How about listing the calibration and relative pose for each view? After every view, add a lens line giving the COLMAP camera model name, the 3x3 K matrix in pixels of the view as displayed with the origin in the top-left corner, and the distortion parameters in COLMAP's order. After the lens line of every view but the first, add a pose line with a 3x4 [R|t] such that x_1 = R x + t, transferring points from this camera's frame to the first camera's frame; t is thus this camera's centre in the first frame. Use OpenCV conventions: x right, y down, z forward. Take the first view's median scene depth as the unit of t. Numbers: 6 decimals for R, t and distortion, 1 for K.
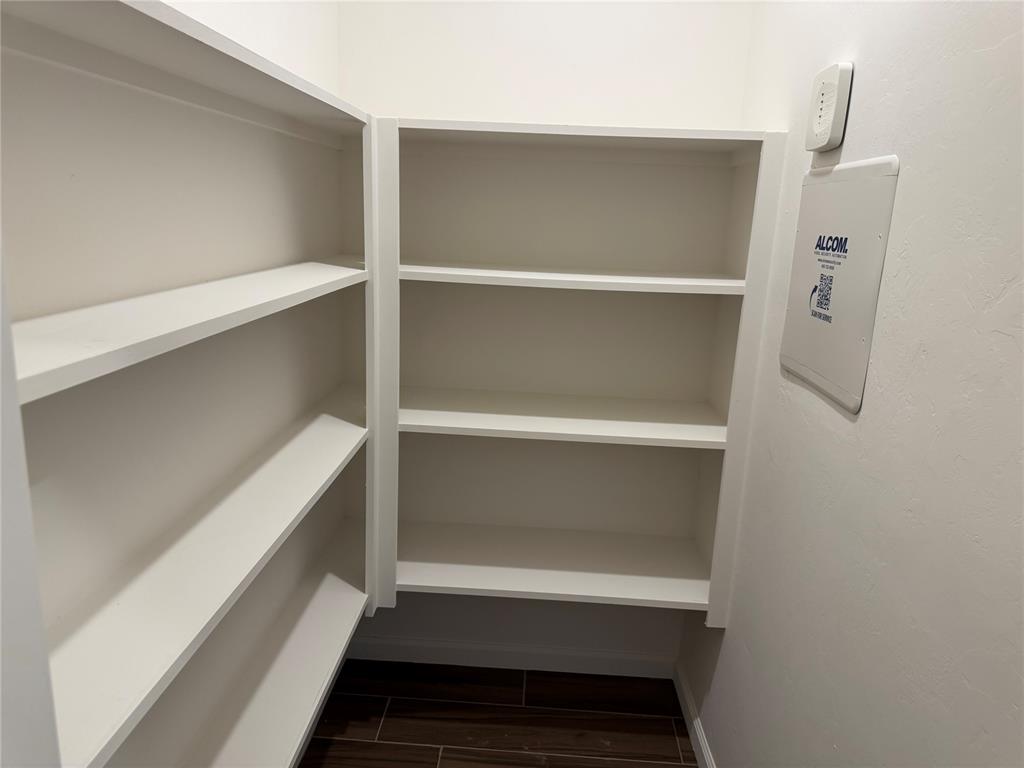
lens RADIAL K [[710.1, 0, 508.3], [0, 710.1, 386.3], [0, 0, 1]] dist [0.133557, -0.187186]
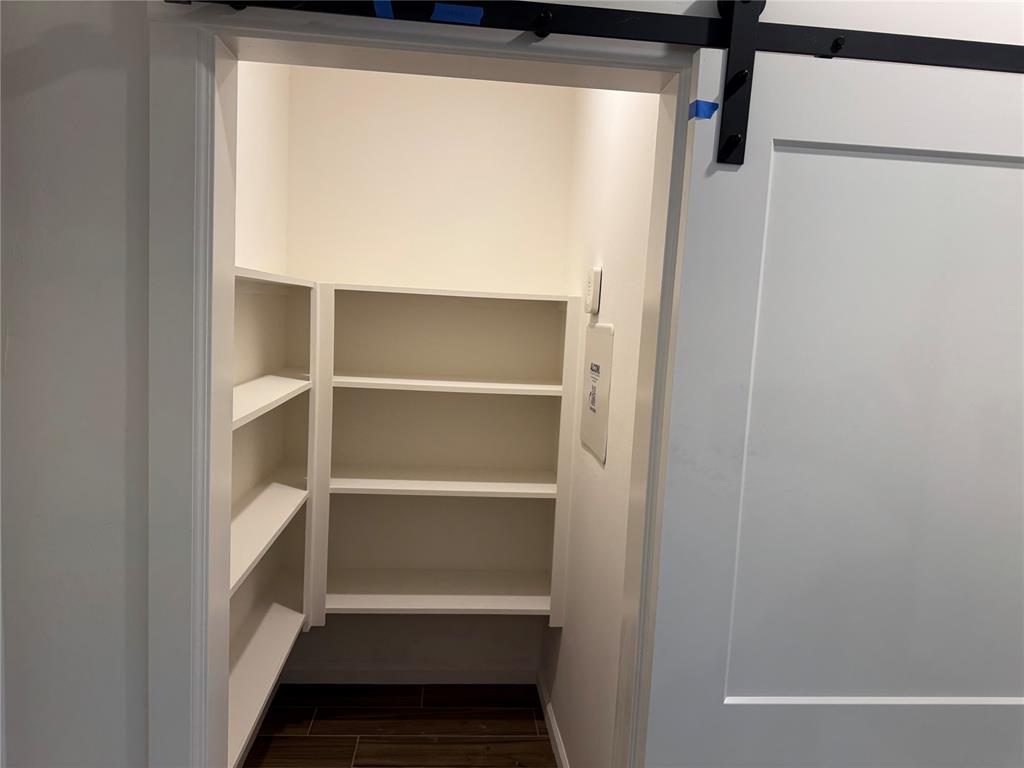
lens RADIAL K [[710.1, 0, 508.3], [0, 710.1, 386.3], [0, 0, 1]] dist [0.133557, -0.187186]
pose [[0.992001, -0.006777, 0.126044, 0.017921], [0.023032, 0.991512, -0.127955, 0.042101], [-0.124107, 0.129835, 0.983738, -0.451052]]
